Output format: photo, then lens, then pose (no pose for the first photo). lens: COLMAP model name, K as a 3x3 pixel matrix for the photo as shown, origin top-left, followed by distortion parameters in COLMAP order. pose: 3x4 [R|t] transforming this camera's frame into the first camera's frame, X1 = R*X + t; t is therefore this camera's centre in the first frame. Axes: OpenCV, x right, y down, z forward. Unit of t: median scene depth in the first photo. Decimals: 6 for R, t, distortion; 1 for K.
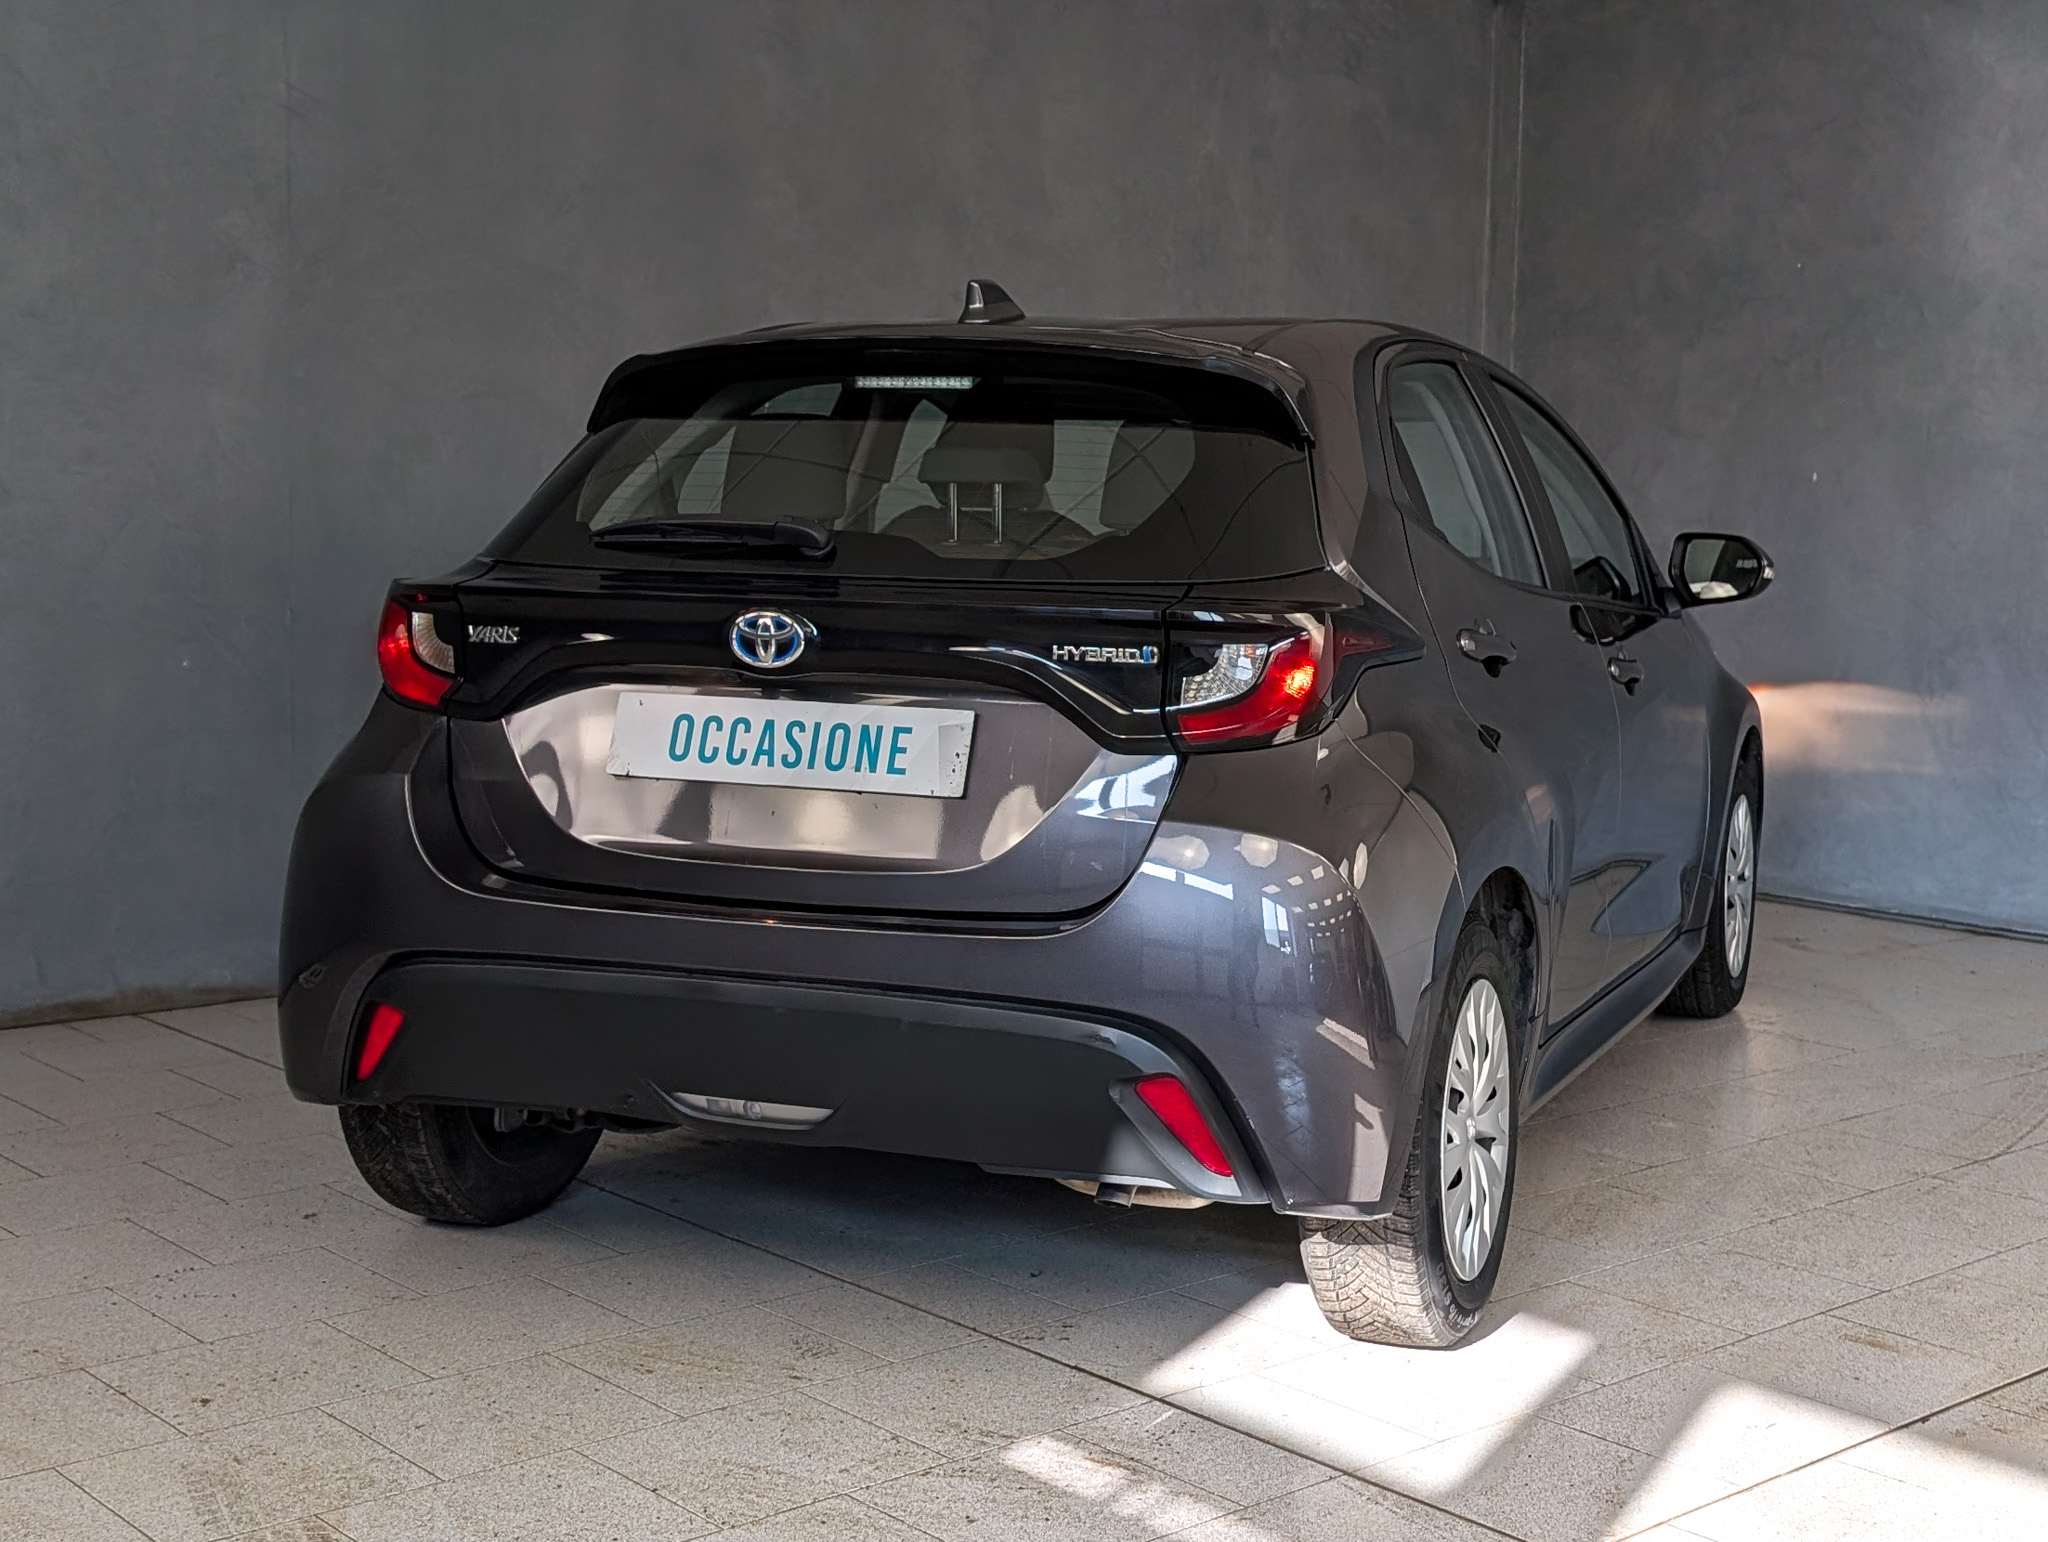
lens RADIAL K [[2744.4, 0, 1023.3], [0, 2744.4, 635.8], [0, 0, 1]] dist [0.242702, -0.827507]
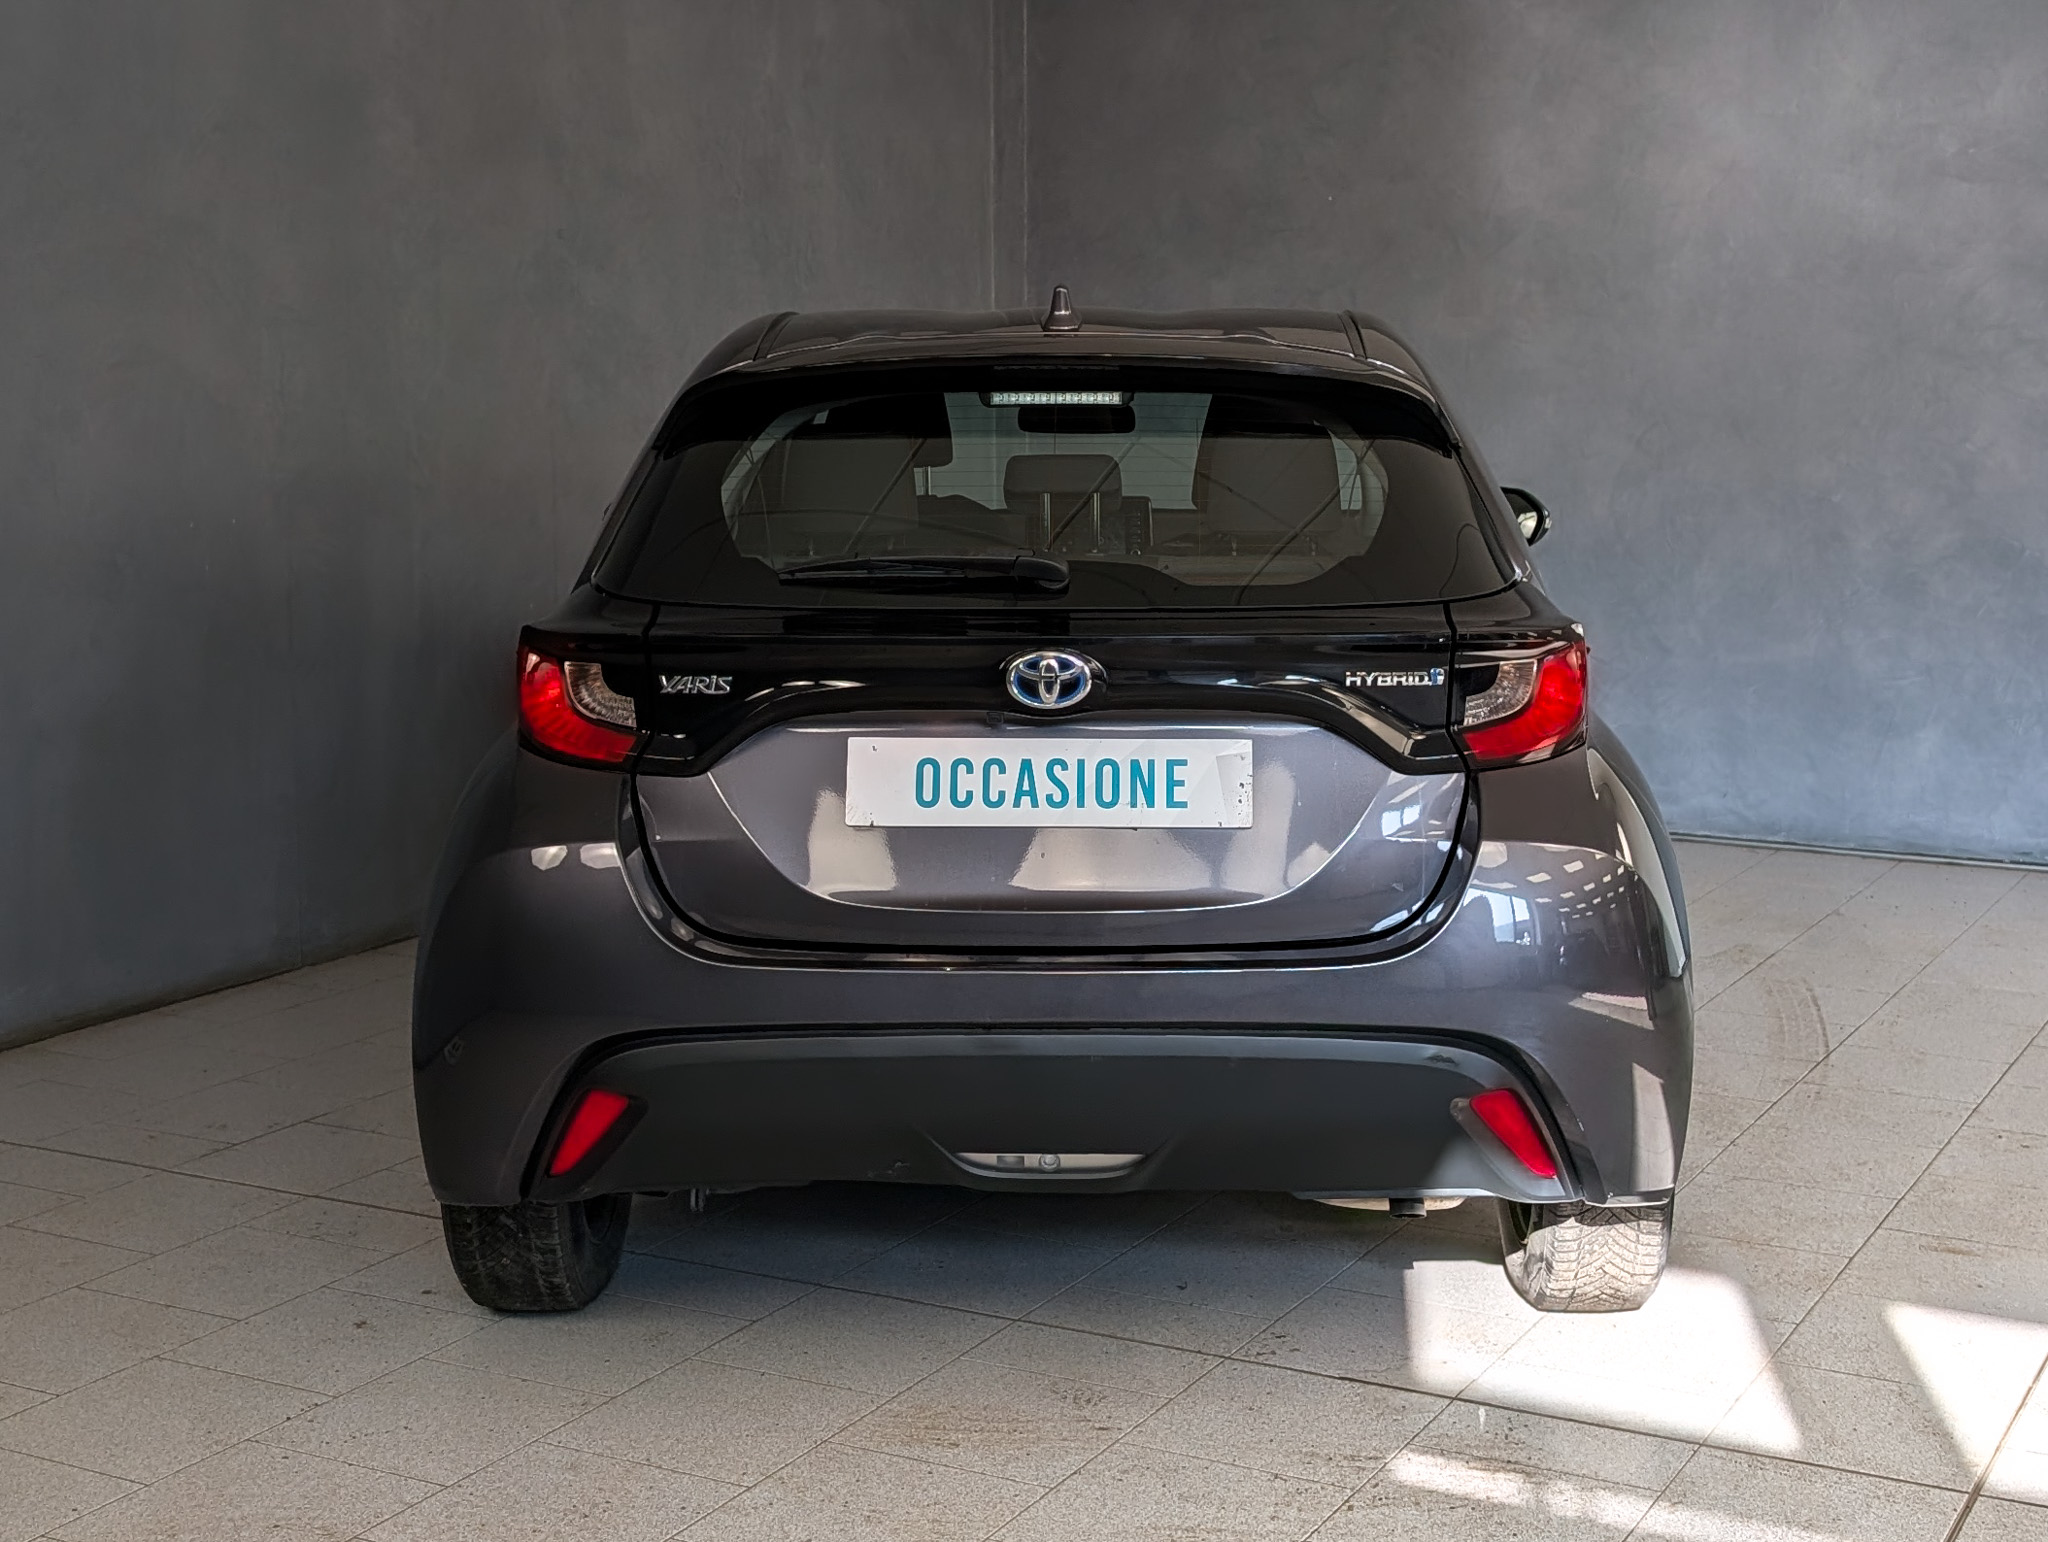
lens RADIAL K [[2907.5, 0, 1024.7], [0, 2907.5, 549.5], [0, 0, 1]] dist [0.298562, -1.050084]
pose [[0.935338, -0.045478, 0.350821, -0.454738], [0.039264, 0.998921, 0.024809, -0.069971], [-0.351570, -0.009431, 0.936114, 0.032616]]
